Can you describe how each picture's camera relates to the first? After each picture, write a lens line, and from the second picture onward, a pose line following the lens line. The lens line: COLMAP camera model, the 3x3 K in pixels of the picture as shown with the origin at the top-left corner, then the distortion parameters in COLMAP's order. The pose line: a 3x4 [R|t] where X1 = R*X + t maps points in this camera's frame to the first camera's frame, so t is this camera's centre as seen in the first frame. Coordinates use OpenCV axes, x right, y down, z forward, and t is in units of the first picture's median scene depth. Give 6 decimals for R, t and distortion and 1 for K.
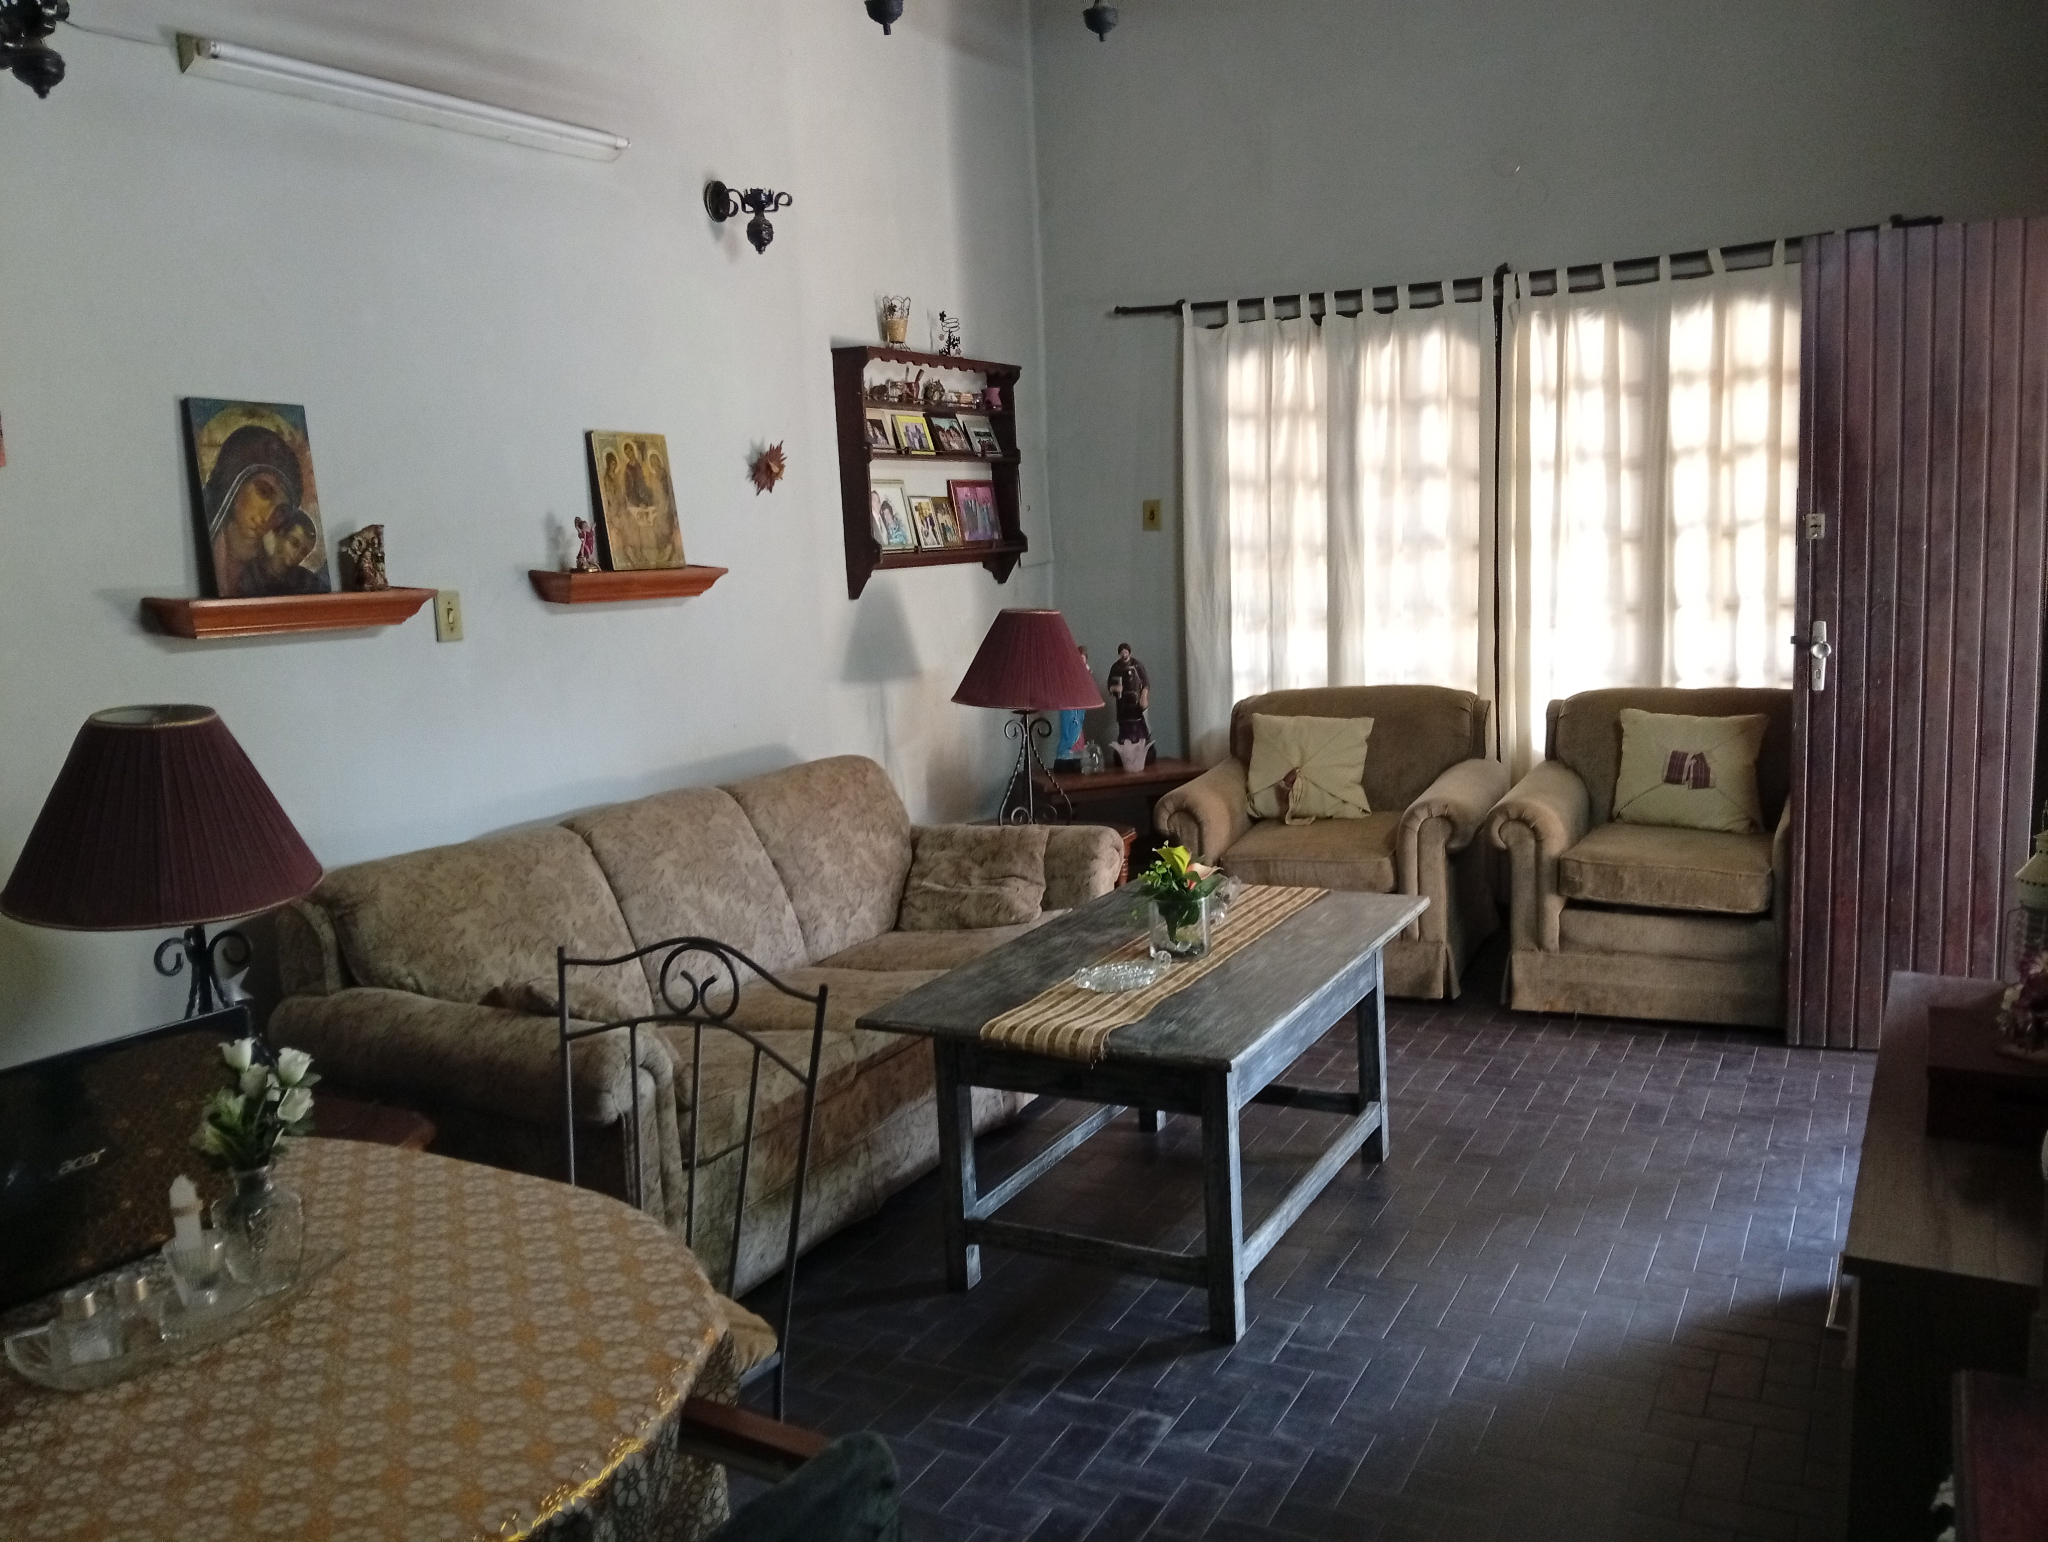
lens RADIAL K [[1677.9, 0, 1031.8], [0, 1677.9, 735.5], [0, 0, 1]] dist [0.060886, -0.111193]
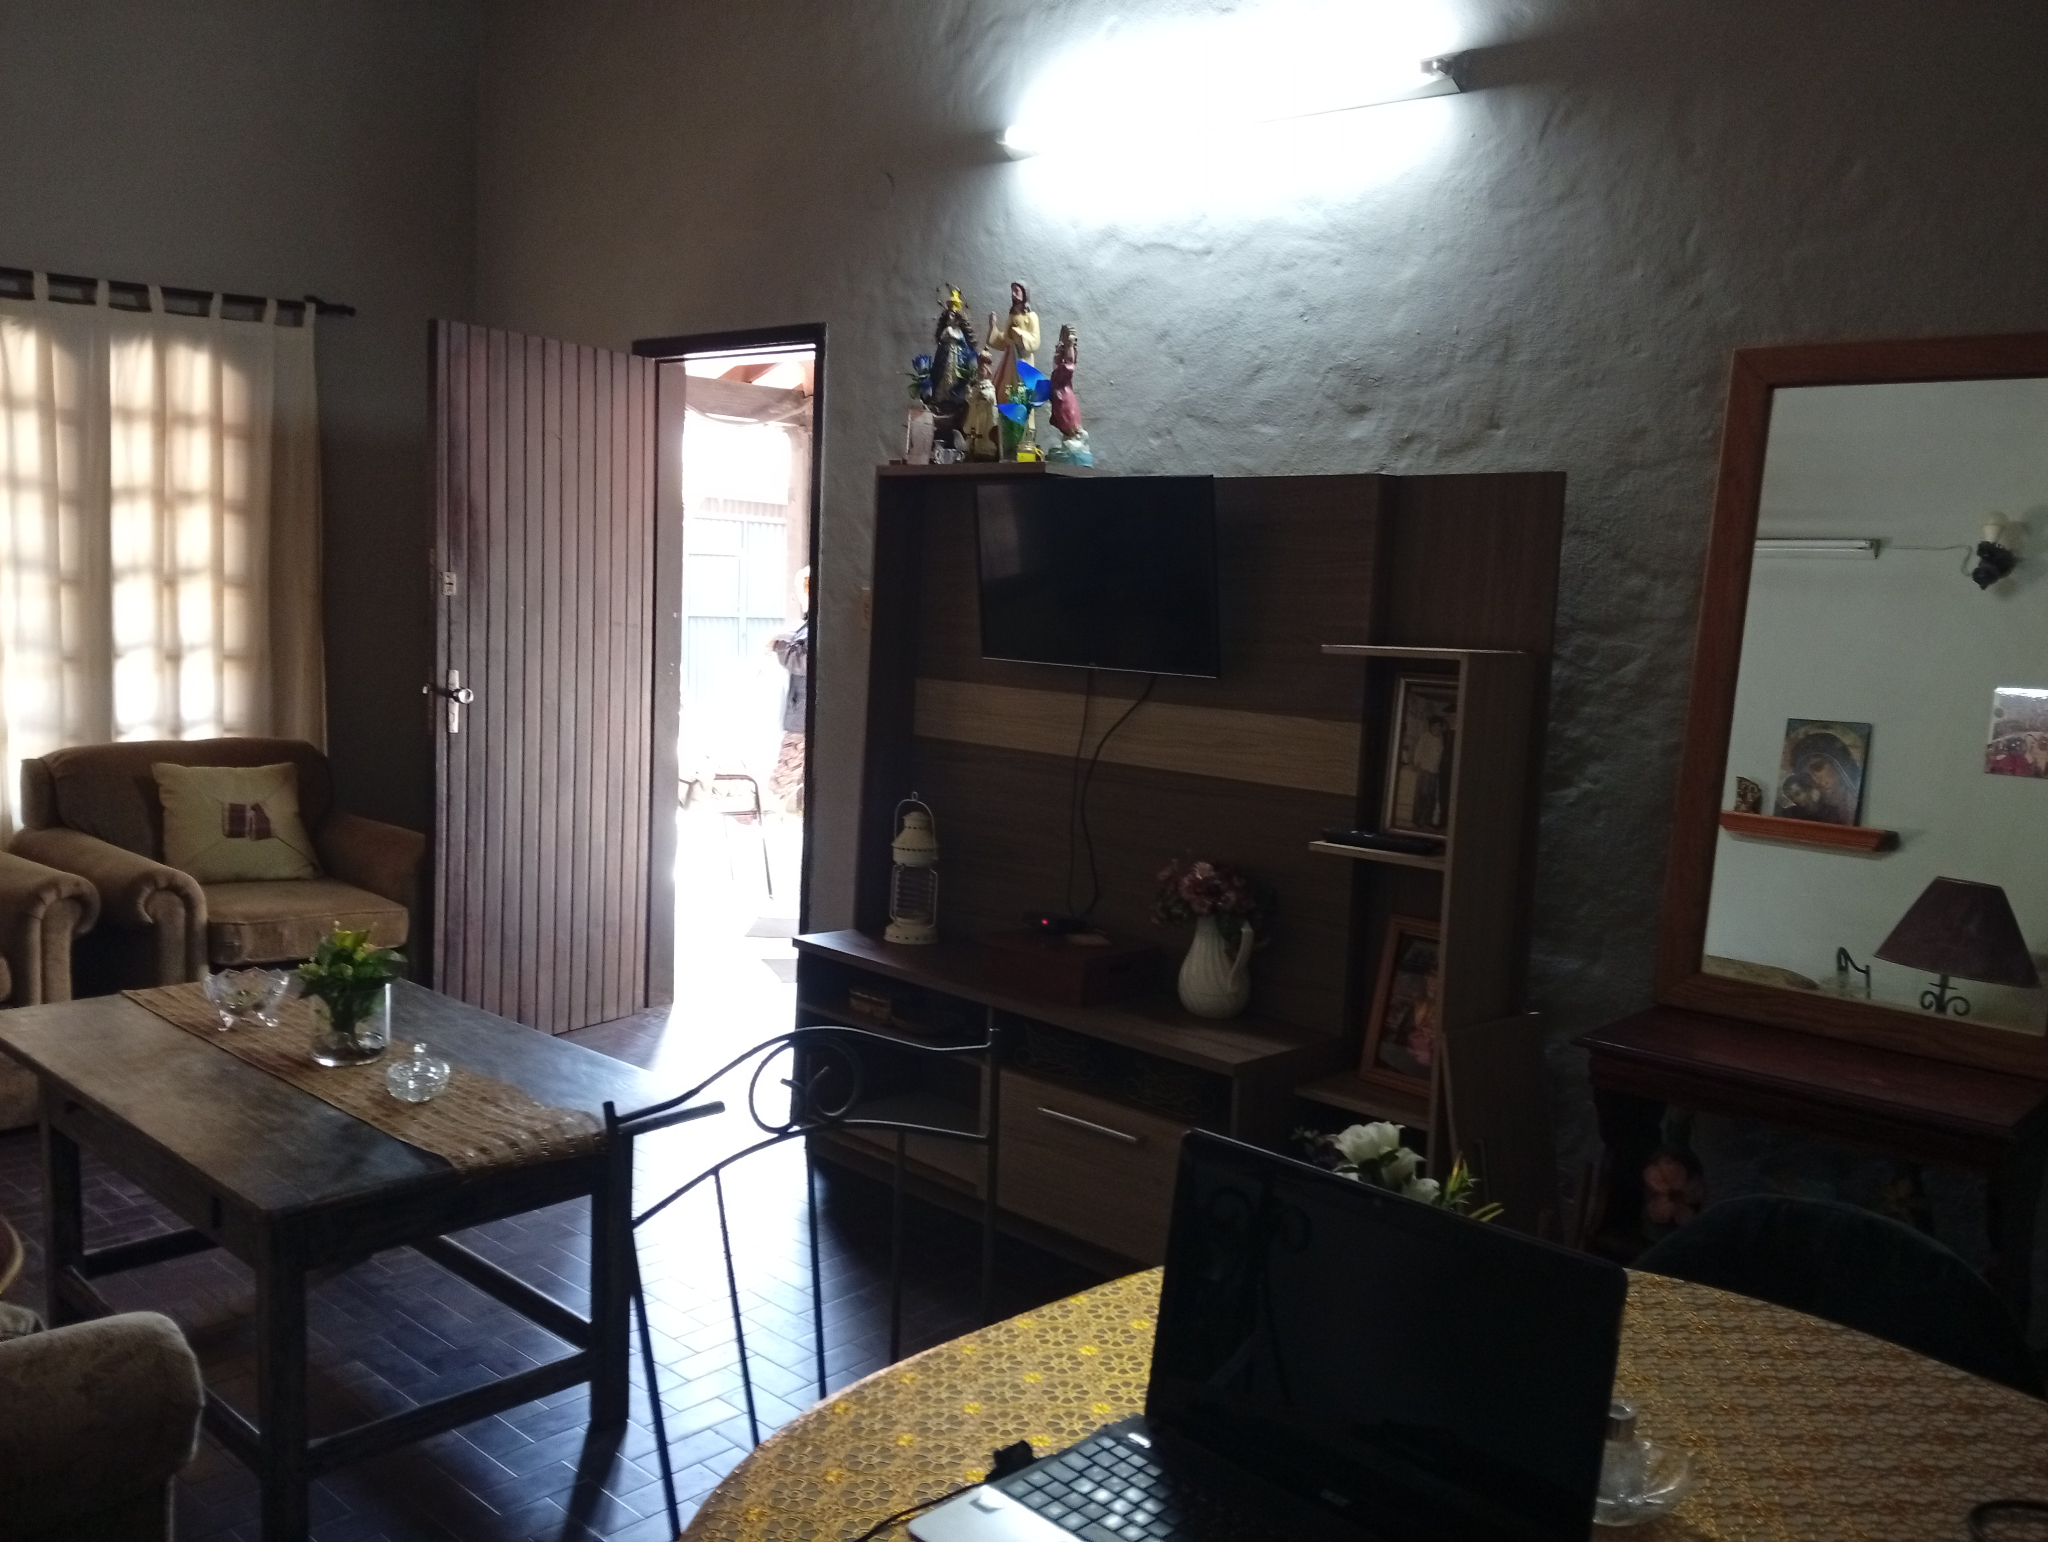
lens RADIAL K [[1677.9, 0, 1031.8], [0, 1677.9, 735.5], [0, 0, 1]] dist [0.060886, -0.111193]
pose [[0.283385, -0.028136, 0.958594, -0.421190], [0.064817, 0.997846, 0.010126, -0.009994], [-0.956813, 0.059264, 0.284598, 0.284216]]
